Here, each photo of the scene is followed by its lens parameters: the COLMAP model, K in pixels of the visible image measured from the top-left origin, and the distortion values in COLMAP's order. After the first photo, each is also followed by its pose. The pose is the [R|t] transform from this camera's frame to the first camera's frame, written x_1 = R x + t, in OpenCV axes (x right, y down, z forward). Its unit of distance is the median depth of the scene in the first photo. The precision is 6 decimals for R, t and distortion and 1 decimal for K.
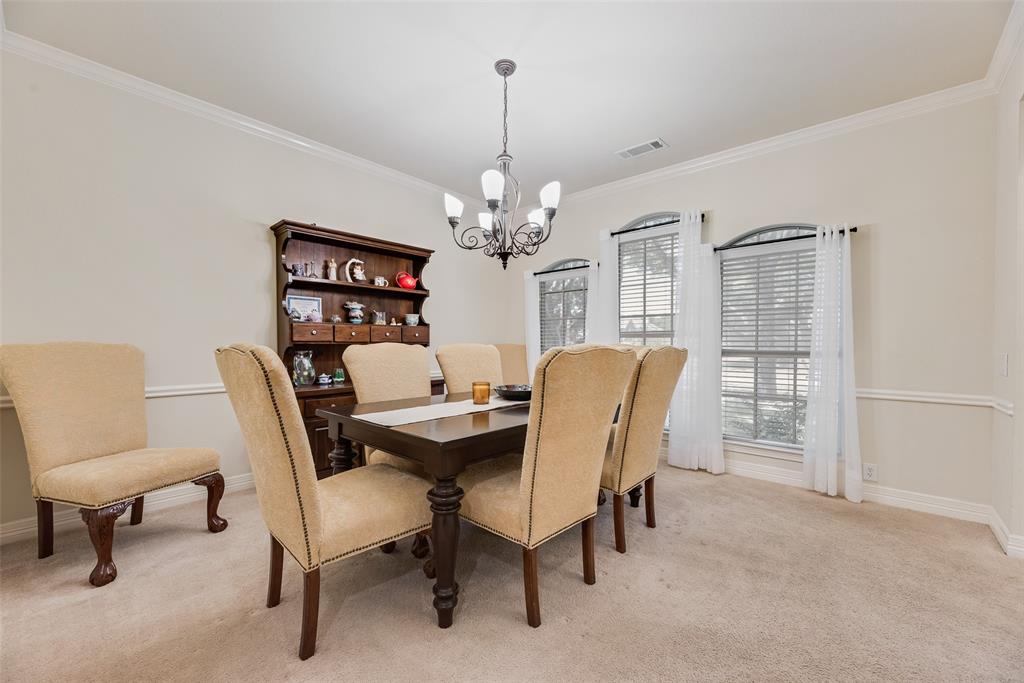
lens RADIAL K [[411.3, 0, 515.9], [0, 411.3, 343.7], [0, 0, 1]] dist [-0.000068, 0.000188]
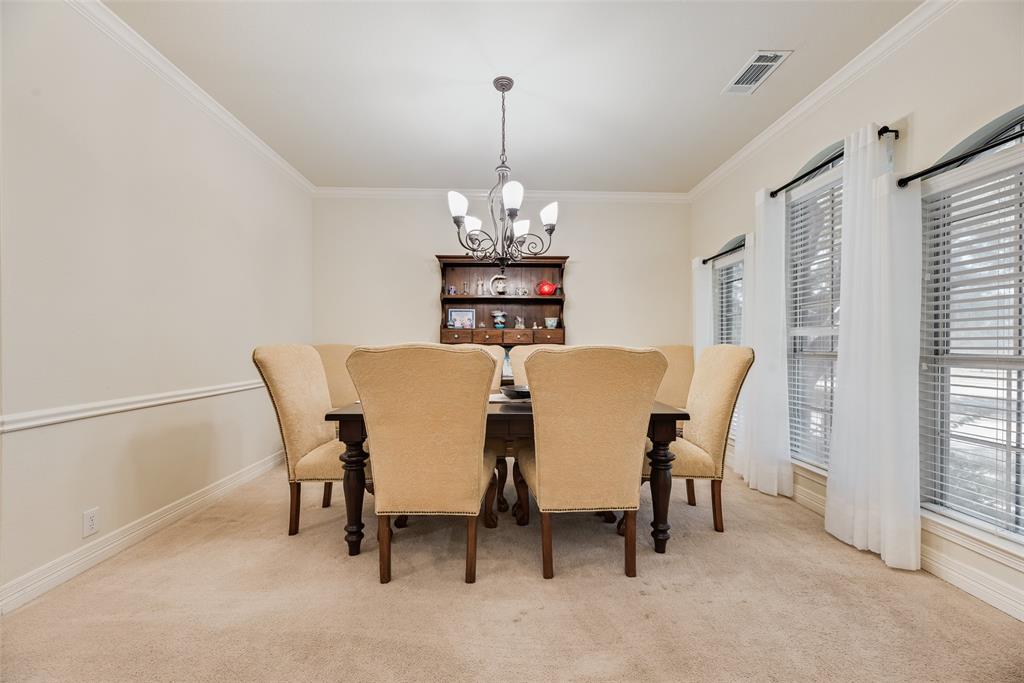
lens RADIAL K [[411.3, 0, 516.2], [0, 411.3, 343.5], [0, 0, 1]] dist [-0.000068, 0.000188]
pose [[0.693502, -0.004362, -0.720442, 0.515697], [-0.000736, 0.999977, -0.006763, 0.003869], [0.720454, 0.005220, 0.693483, 0.200819]]
